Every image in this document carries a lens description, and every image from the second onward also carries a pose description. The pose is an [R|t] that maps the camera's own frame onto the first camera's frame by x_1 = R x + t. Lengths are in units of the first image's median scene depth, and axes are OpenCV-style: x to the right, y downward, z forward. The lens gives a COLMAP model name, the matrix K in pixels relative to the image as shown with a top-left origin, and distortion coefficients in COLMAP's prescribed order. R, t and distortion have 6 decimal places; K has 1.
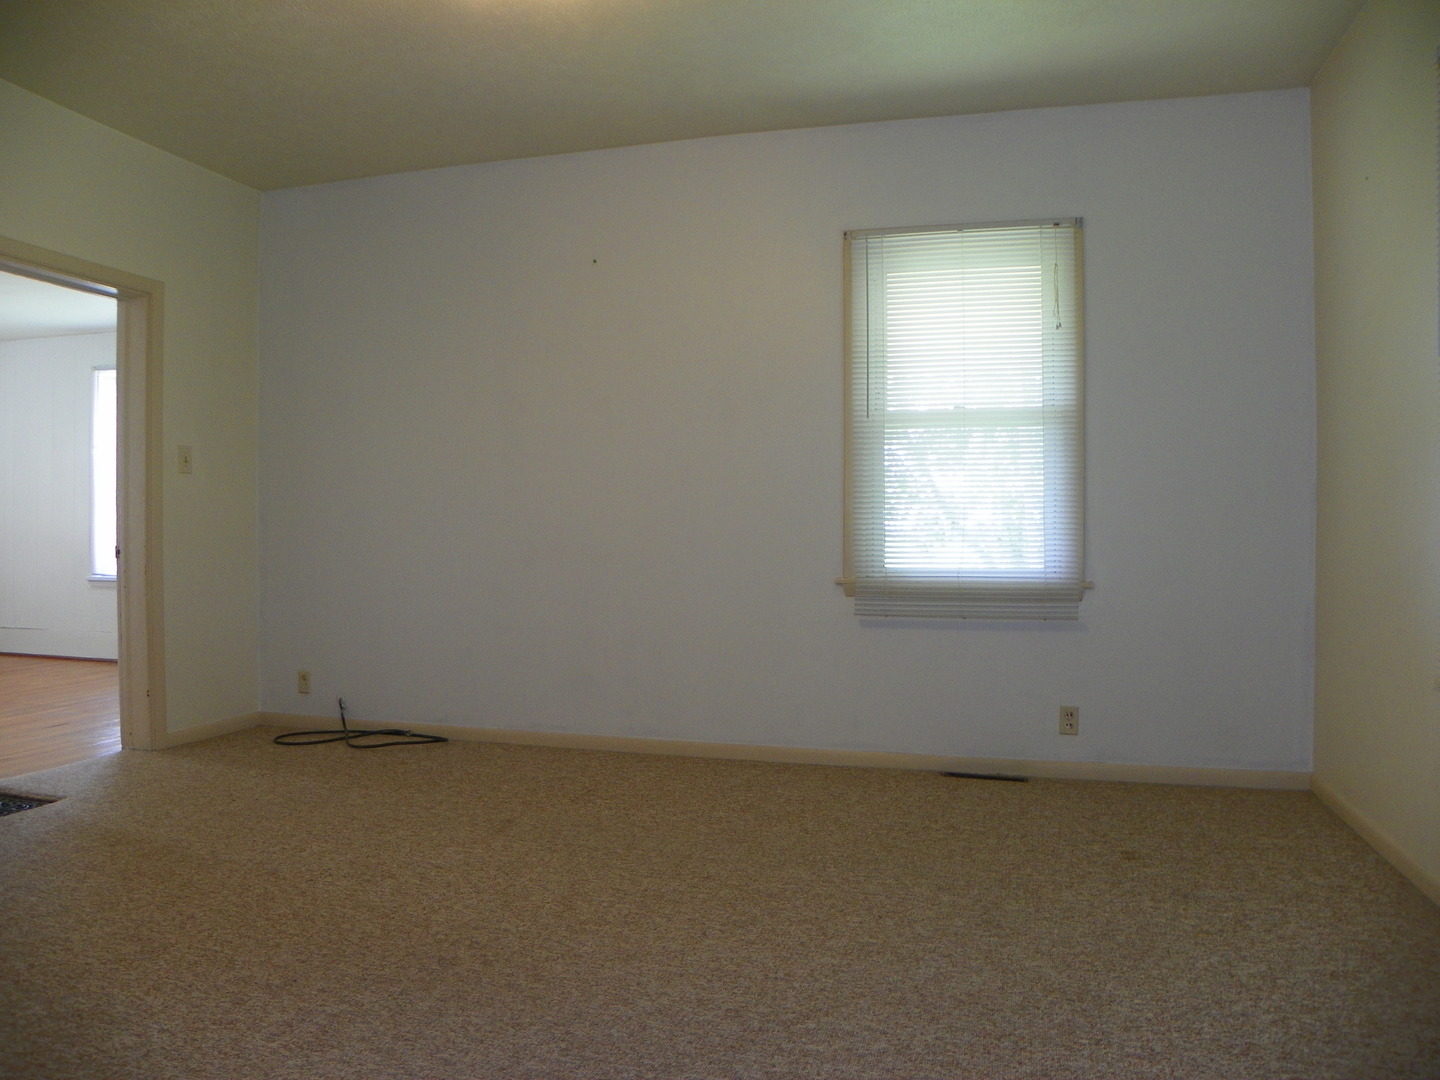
lens RADIAL K [[1079.4, 0, 720.0], [0, 1079.4, 540.0], [0, 0, 1]] dist [-0.131286, 0.081409]
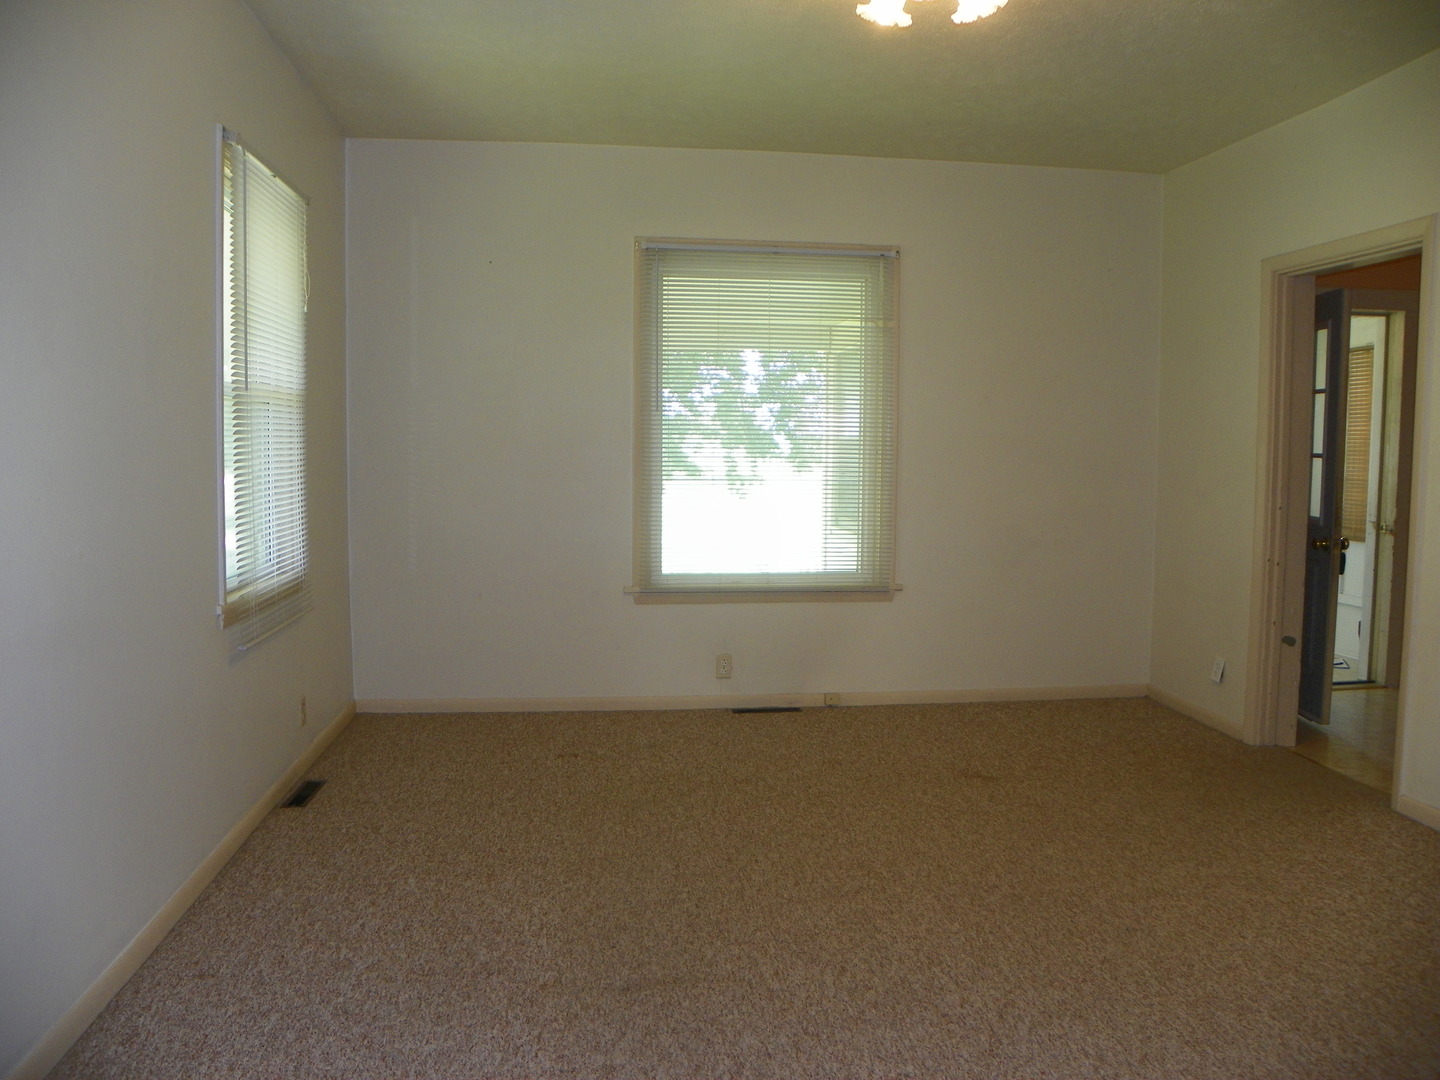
lens RADIAL K [[1079.4, 0, 720.0], [0, 1079.4, 540.0], [0, 0, 1]] dist [-0.131286, 0.081409]
pose [[-0.392065, -0.080972, 0.916367, -1.218718], [0.000081, 0.996116, 0.088053, -0.128261], [-0.919938, 0.034597, -0.390535, 1.774555]]
